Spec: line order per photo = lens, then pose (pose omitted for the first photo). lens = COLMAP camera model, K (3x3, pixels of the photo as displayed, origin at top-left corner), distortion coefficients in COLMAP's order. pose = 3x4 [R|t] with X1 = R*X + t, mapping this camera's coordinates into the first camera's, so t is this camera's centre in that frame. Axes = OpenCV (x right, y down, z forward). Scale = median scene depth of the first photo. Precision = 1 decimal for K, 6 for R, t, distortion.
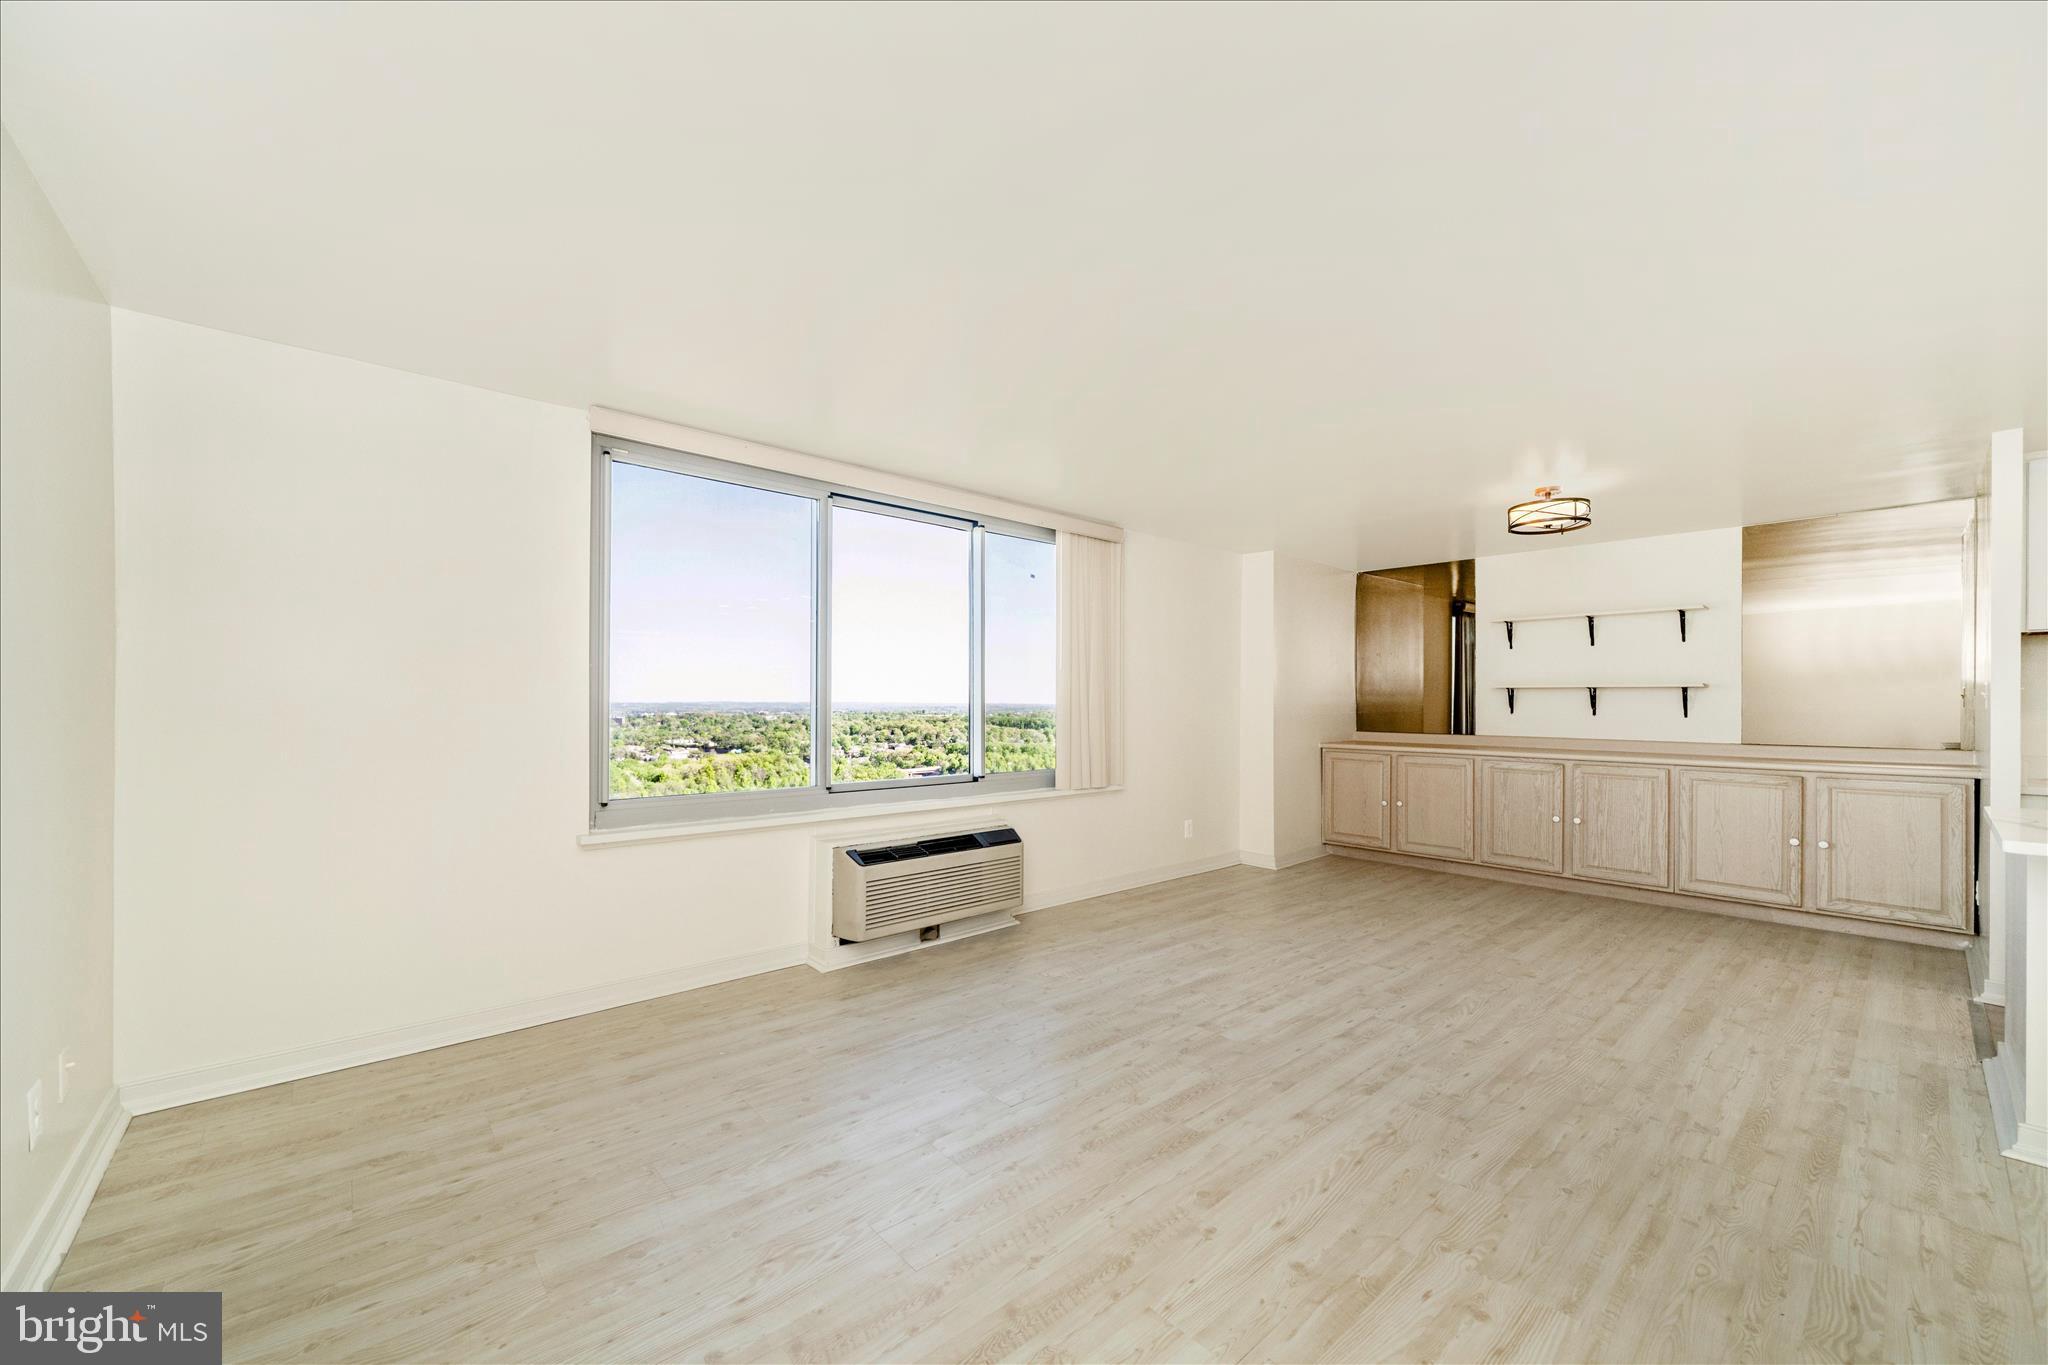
lens RADIAL K [[777.9, 0, 1029.0], [0, 777.9, 692.5], [0, 0, 1]] dist [-0.001624, 0.000242]
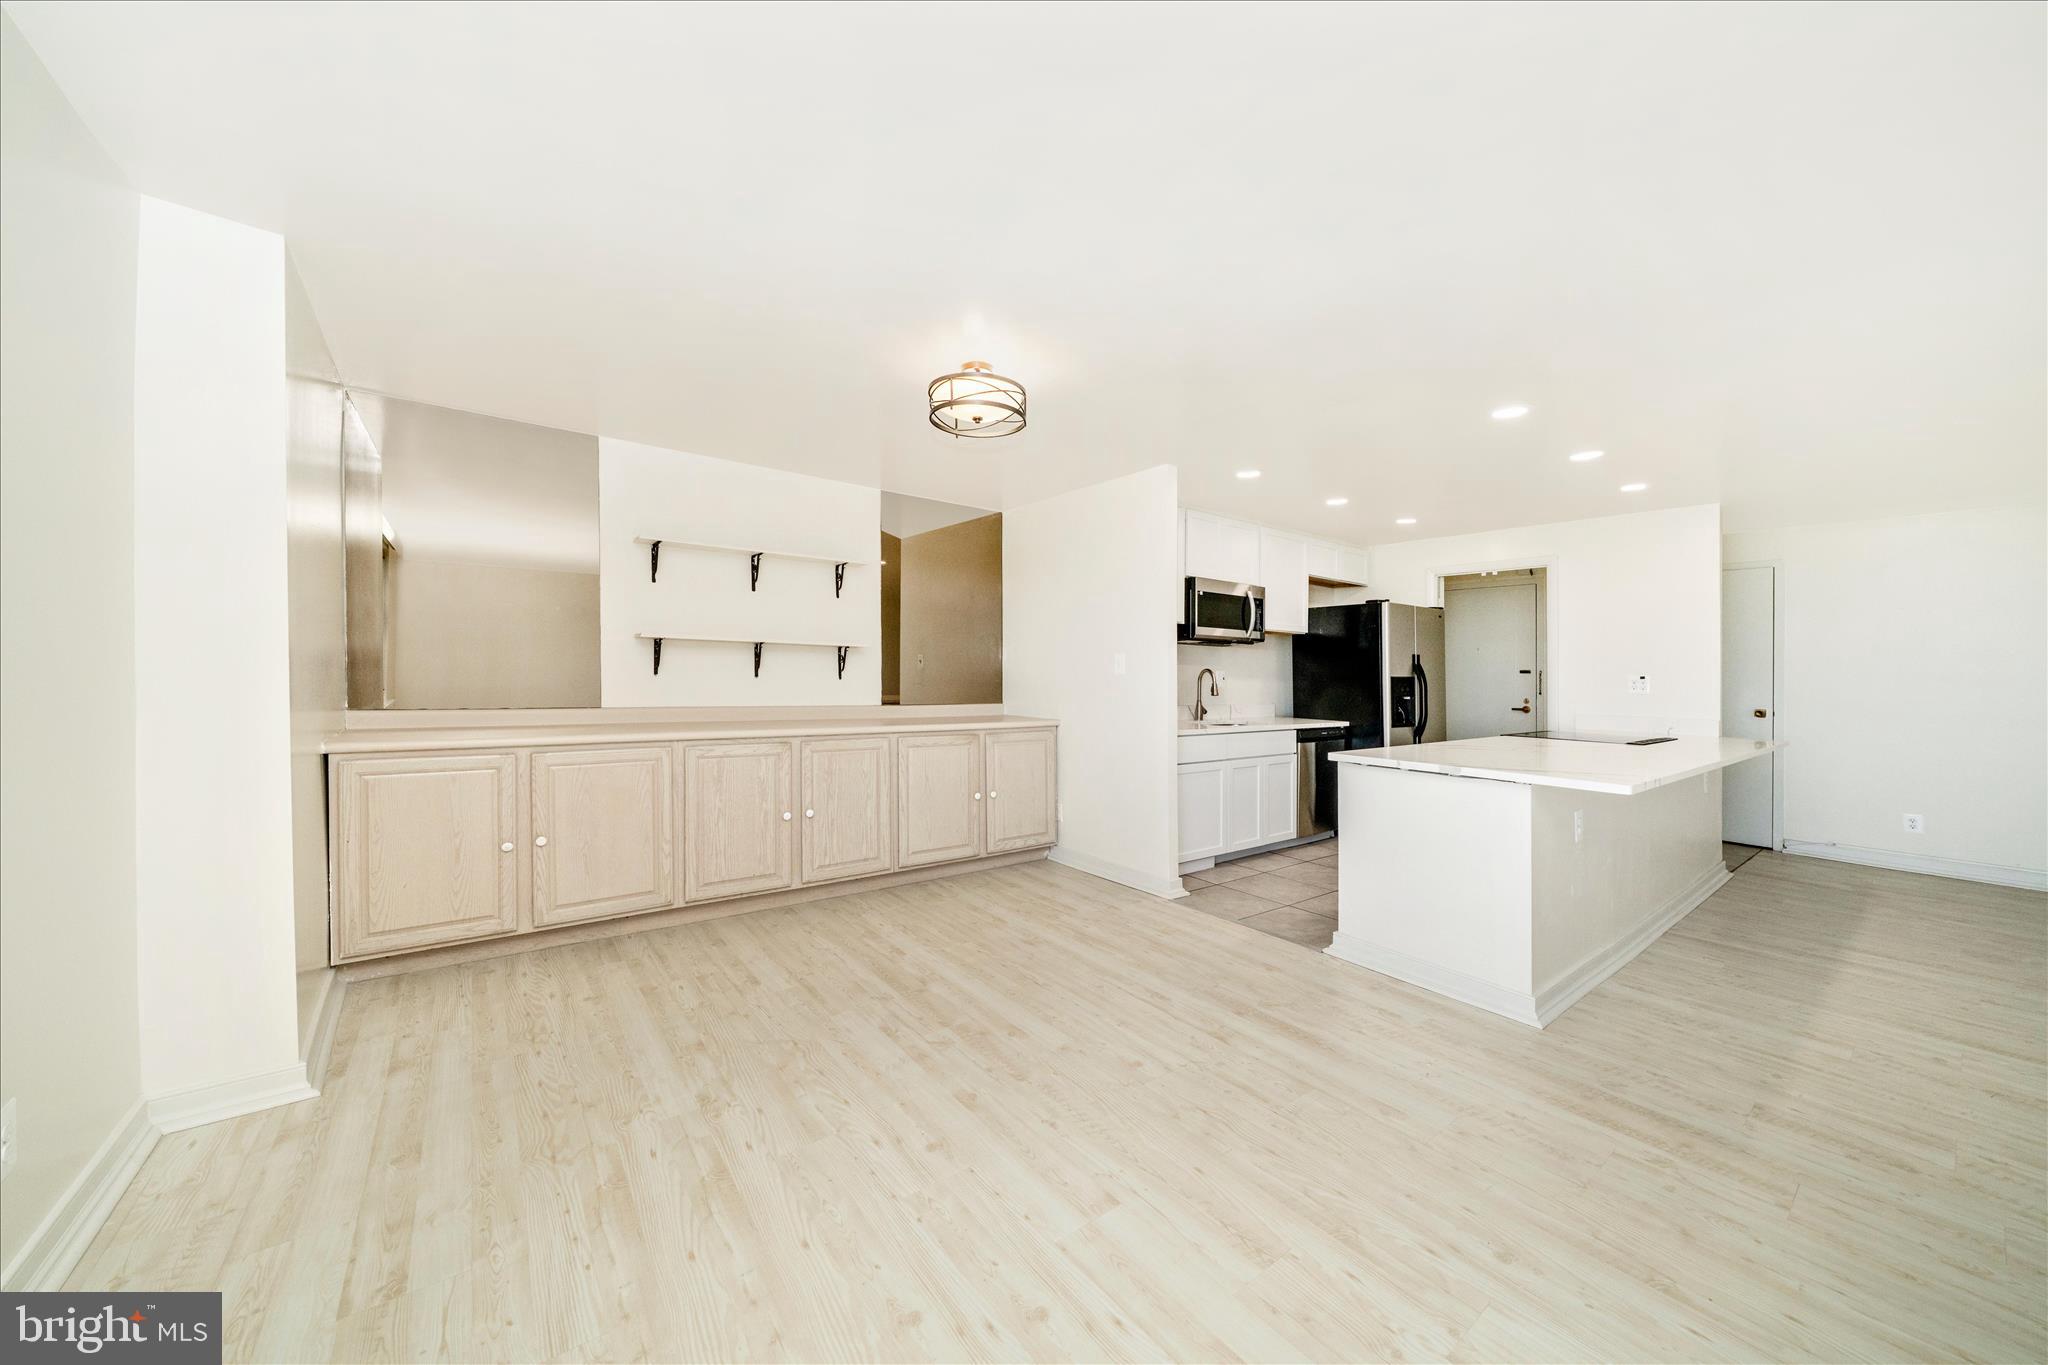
lens RADIAL K [[718.9, 0, 1021.3], [0, 718.9, 674.8], [0, 0, 1]] dist [-0.000533, -0.000071]
pose [[0.083070, -0.002495, 0.996541, 0.006526], [-0.033228, 0.999434, 0.005272, 0.021842], [-0.995990, -0.033551, 0.082940, 1.049978]]
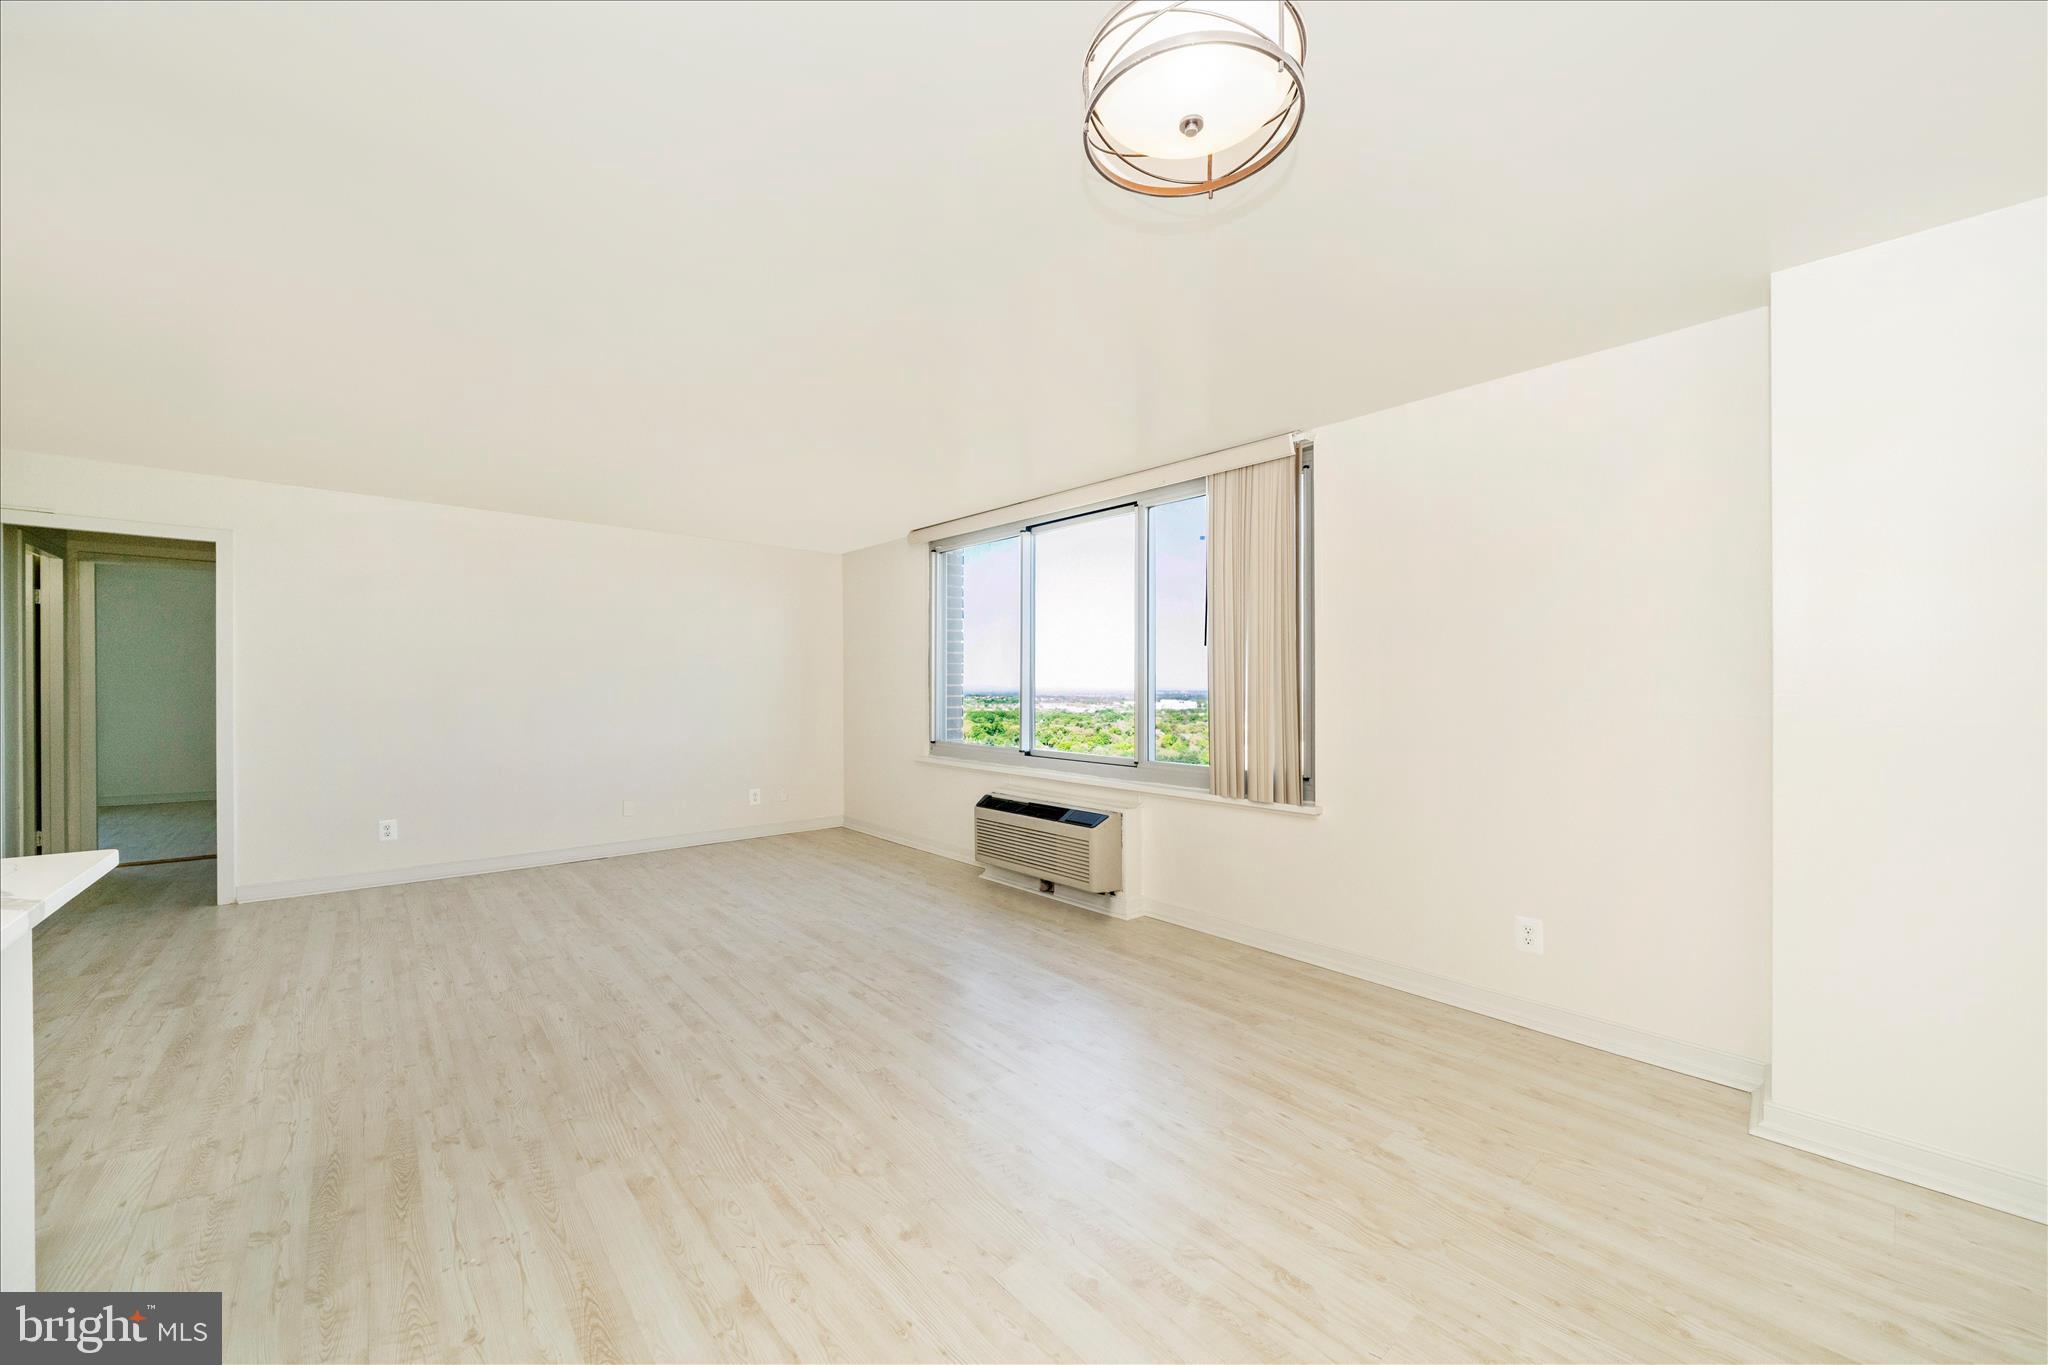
lens RADIAL K [[777.9, 0, 1029.0], [0, 777.9, 692.5], [0, 0, 1]] dist [-0.001624, 0.000242]
pose [[-0.001552, 0.003873, -0.999991, 1.129581], [0.009173, 0.999950, 0.003859, 0.017997], [0.999957, -0.009167, -0.001587, 1.070545]]
